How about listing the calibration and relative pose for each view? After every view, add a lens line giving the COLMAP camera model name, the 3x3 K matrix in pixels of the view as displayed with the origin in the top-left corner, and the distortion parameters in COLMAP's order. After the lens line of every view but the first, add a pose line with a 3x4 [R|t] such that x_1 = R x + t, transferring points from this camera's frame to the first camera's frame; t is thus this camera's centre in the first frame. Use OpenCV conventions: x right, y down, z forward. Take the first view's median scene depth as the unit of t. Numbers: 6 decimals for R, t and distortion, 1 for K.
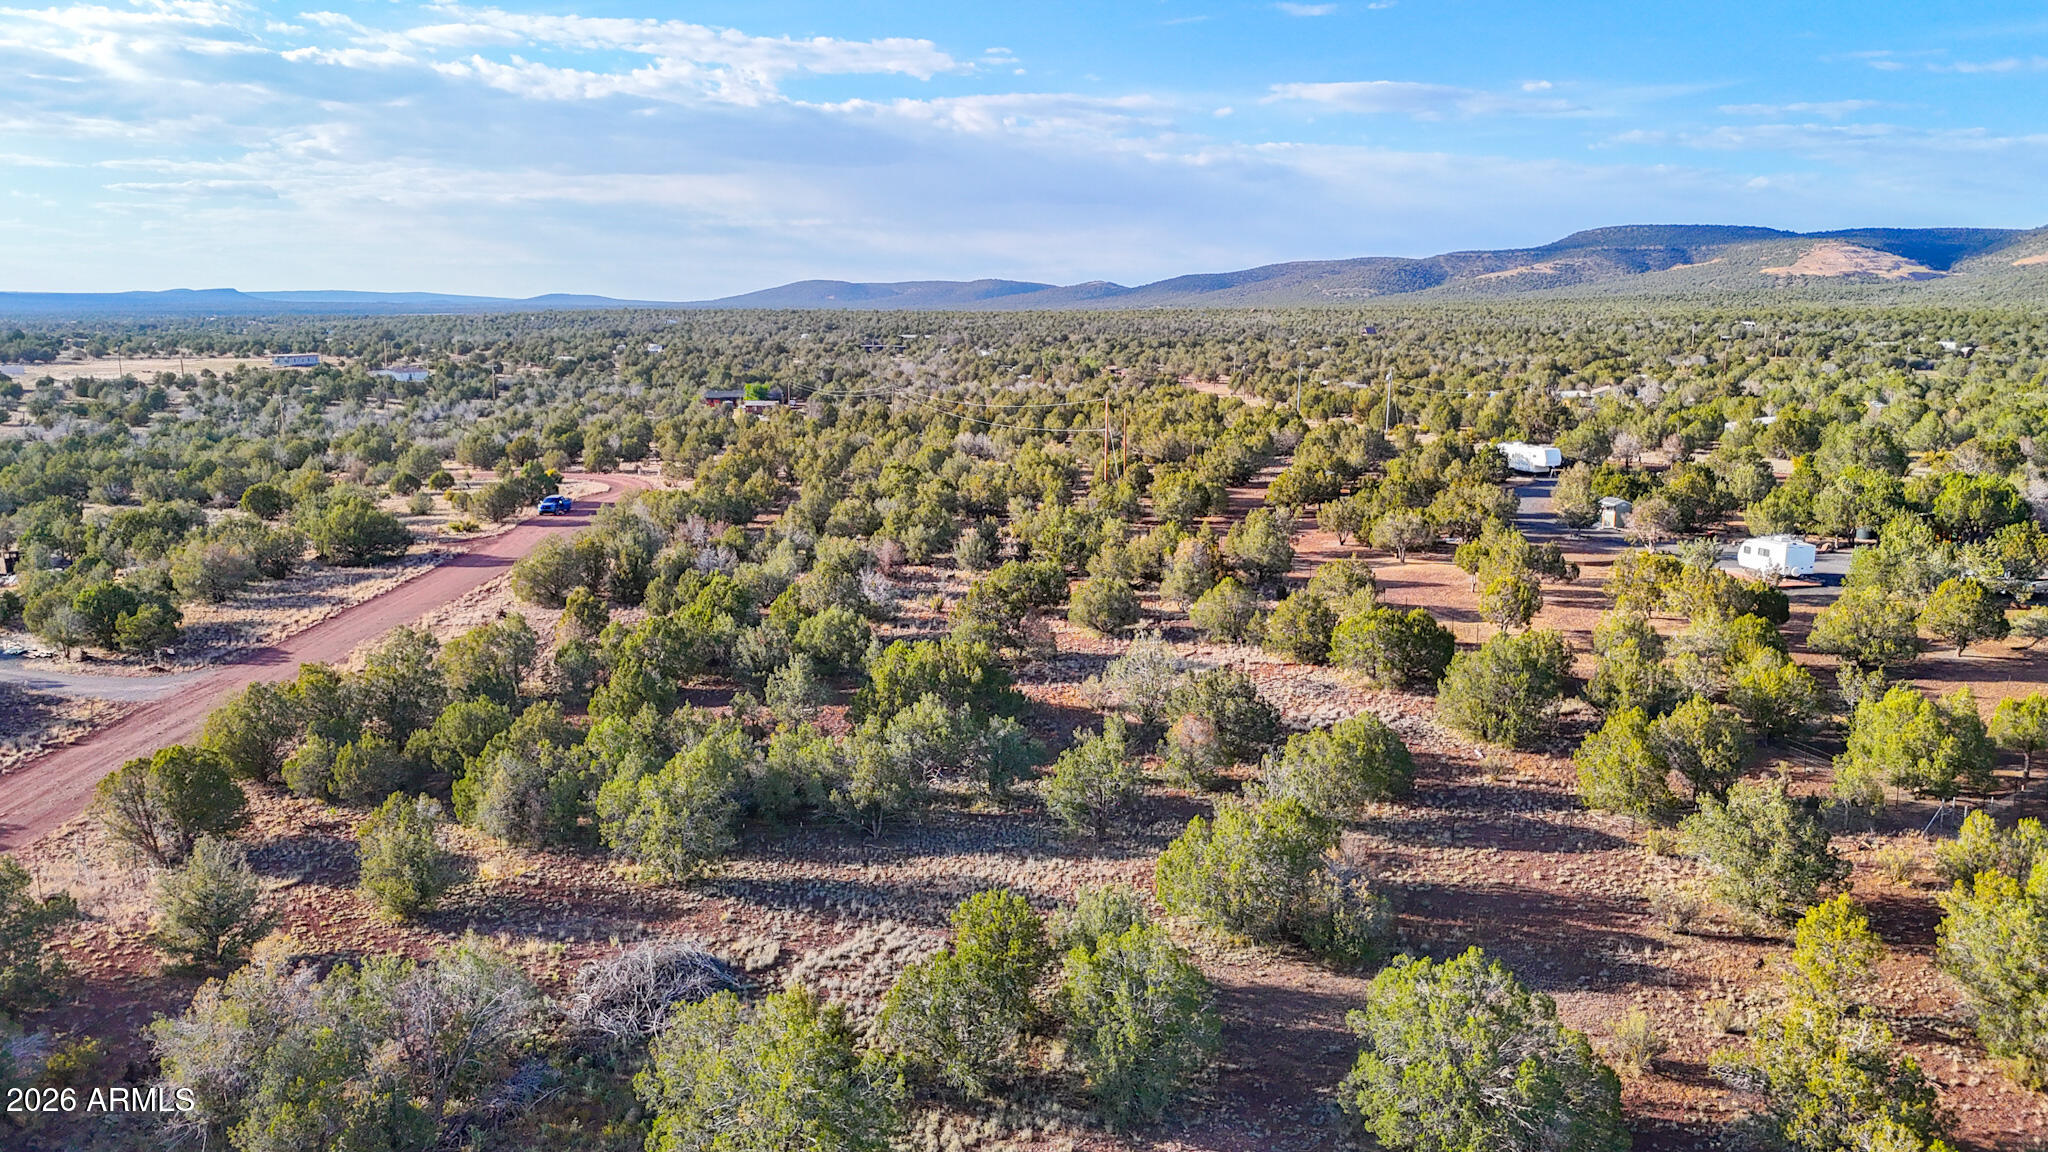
lens RADIAL K [[1501.6, 0, 1022.0], [0, 1501.6, 581.1], [0, 0, 1]] dist [0.088999, -0.095295]
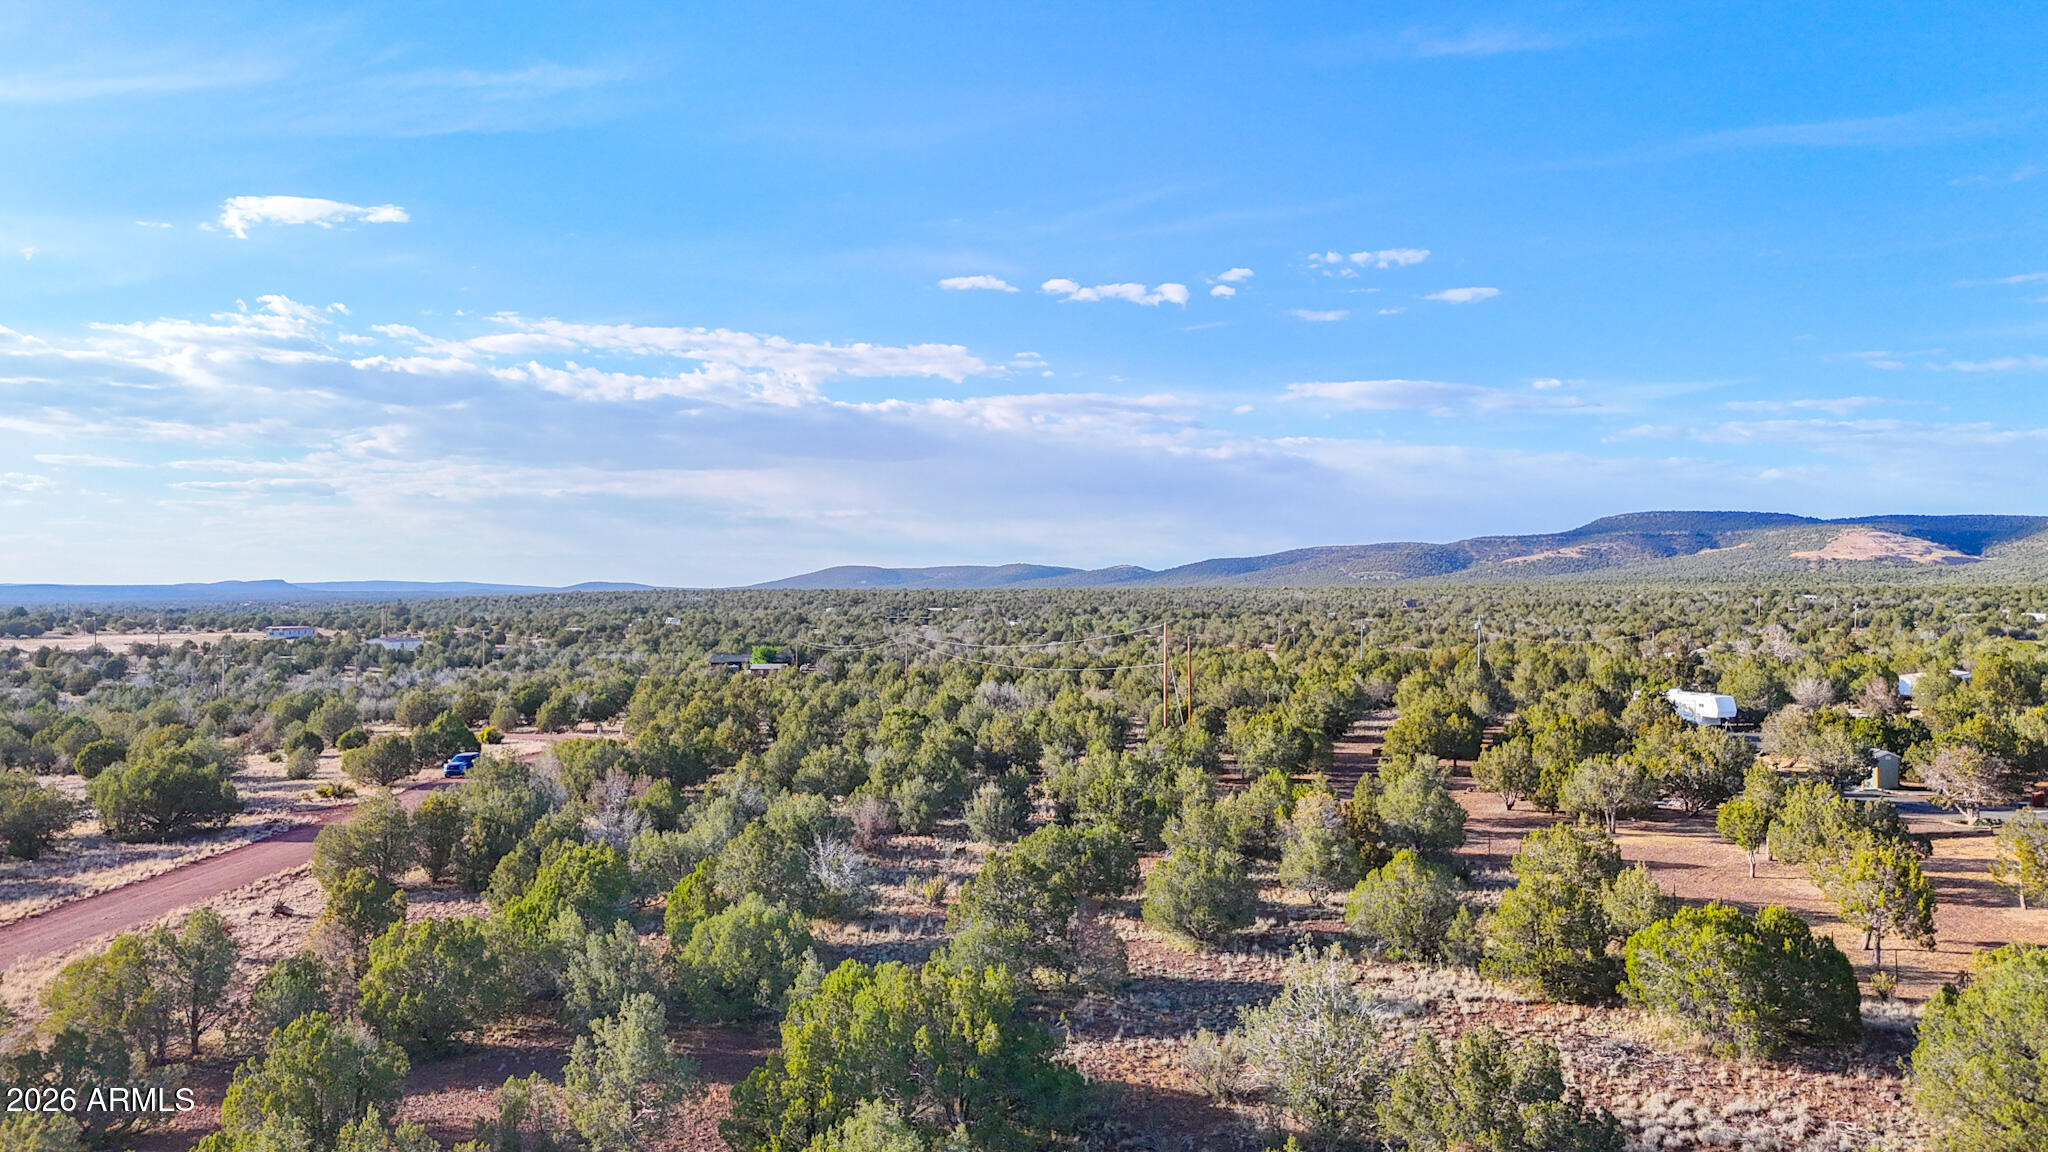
lens RADIAL K [[1501.6, 0, 1022.0], [0, 1501.6, 581.1], [0, 0, 1]] dist [0.088999, -0.095295]
pose [[0.999819, -0.002659, -0.018845, -0.004668], [-0.000901, 0.982467, -0.186433, 0.003504], [0.019010, 0.186416, 0.982287, 0.249494]]
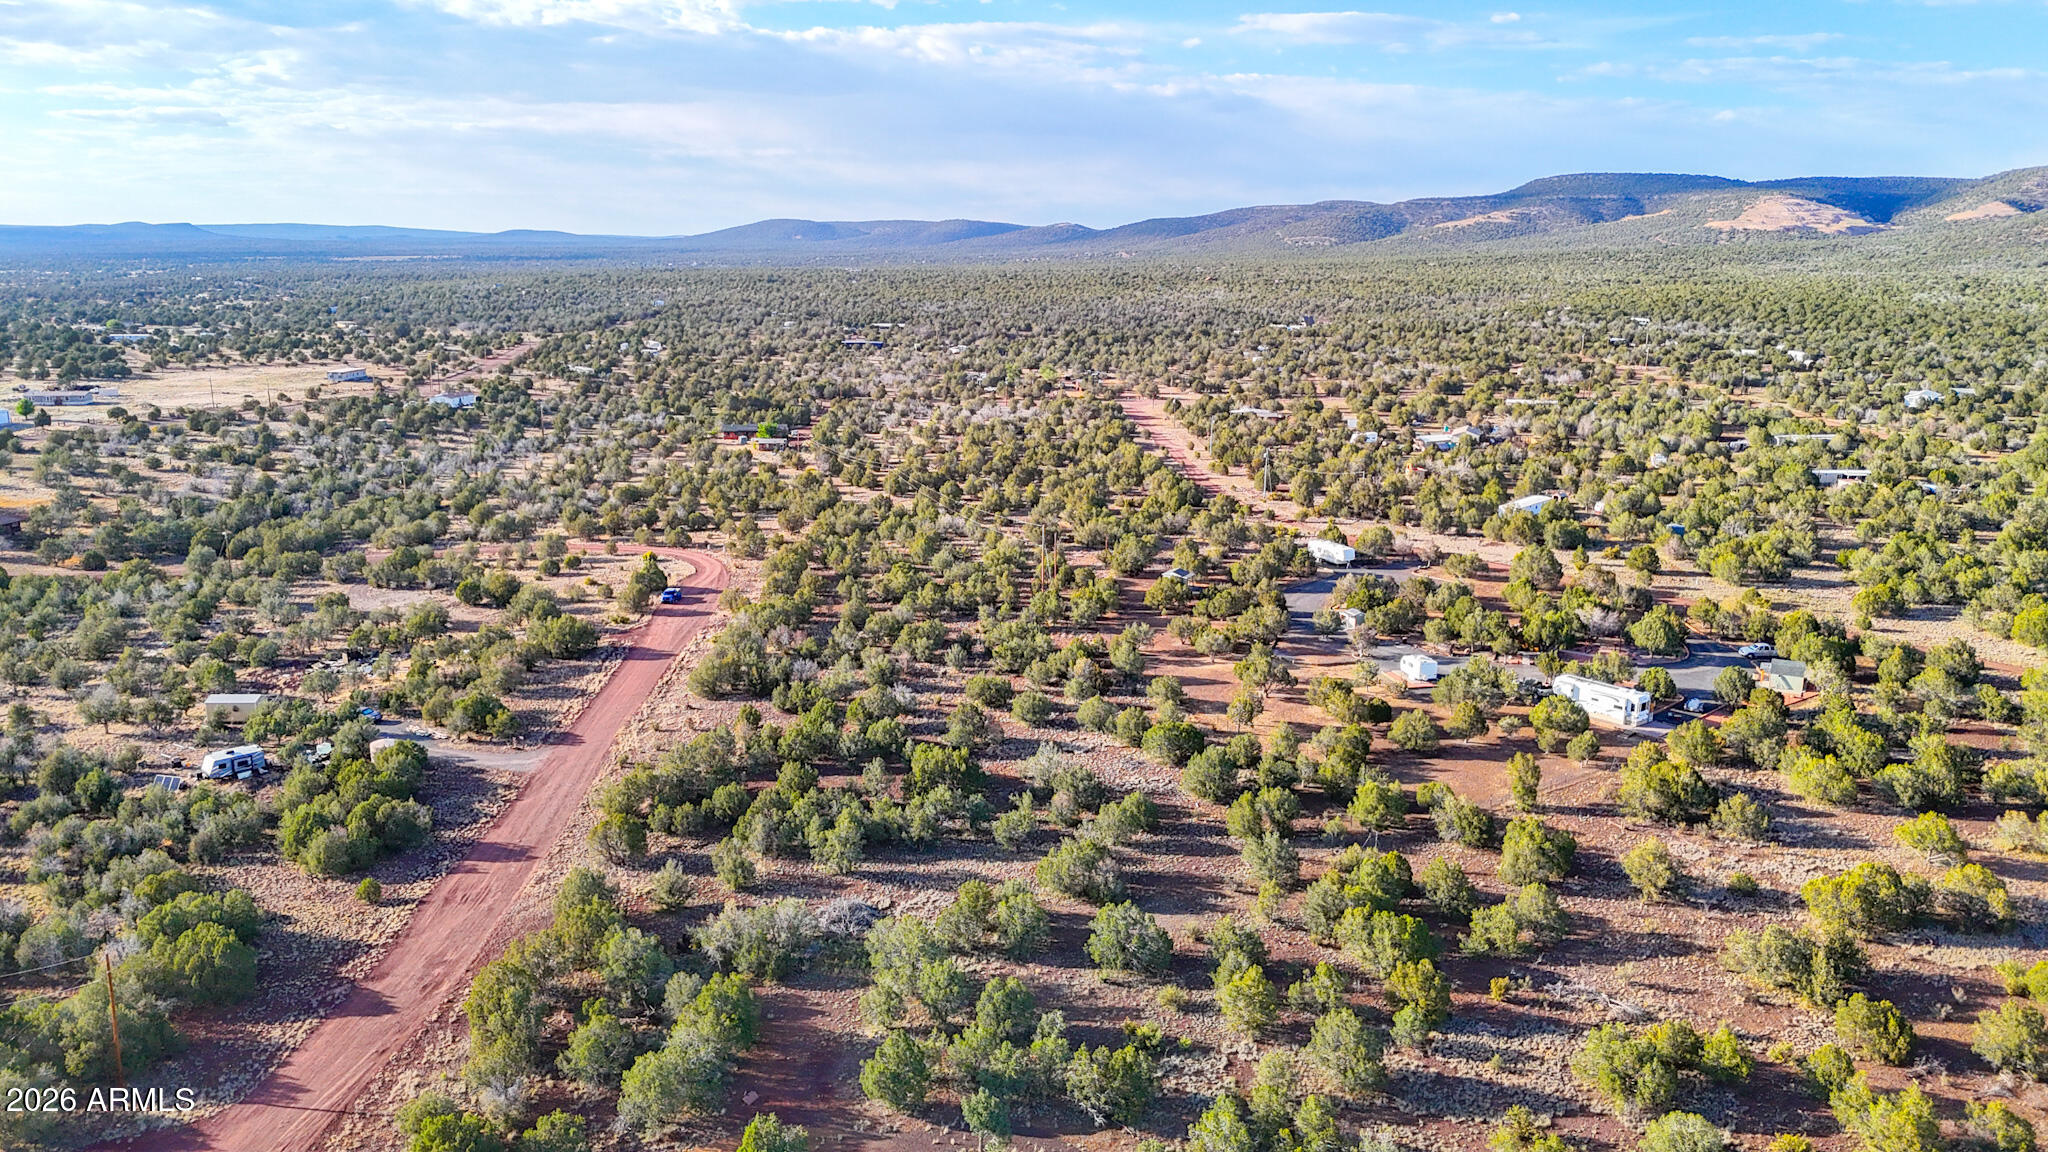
lens RADIAL K [[1501.6, 0, 1022.0], [0, 1501.6, 581.1], [0, 0, 1]] dist [0.088999, -0.095295]
pose [[0.999775, -0.002848, 0.021003, 0.004391], [0.001943, 0.999073, 0.043003, -0.148415], [-0.021106, -0.042953, 0.998854, -0.559366]]
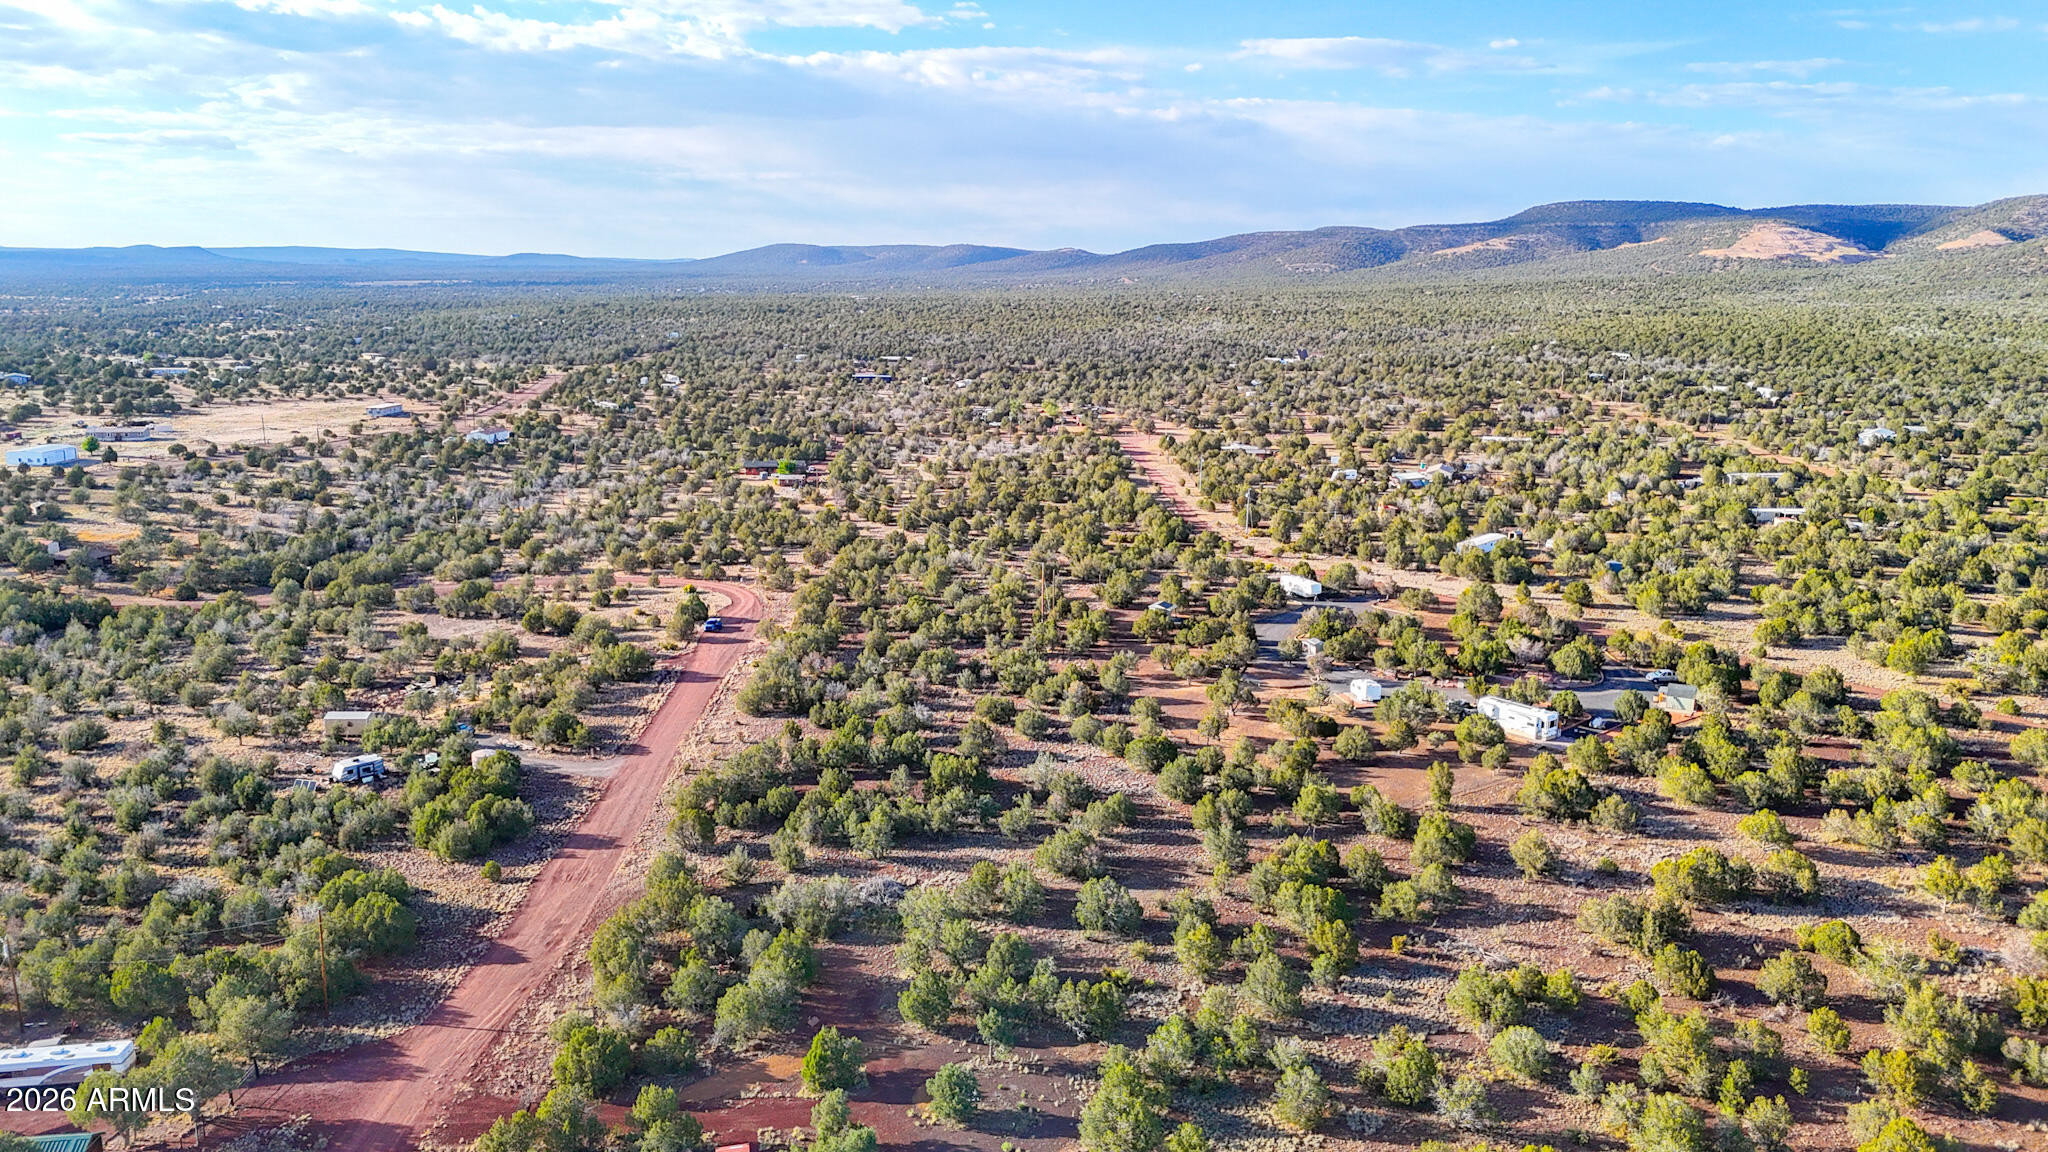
lens RADIAL K [[1501.6, 0, 1022.0], [0, 1501.6, 581.1], [0, 0, 1]] dist [0.088999, -0.095295]
pose [[0.999823, -0.001160, 0.018764, 0.001471], [0.000617, 0.999581, 0.028950, -0.170956], [-0.018789, -0.028933, 0.999405, -0.774723]]
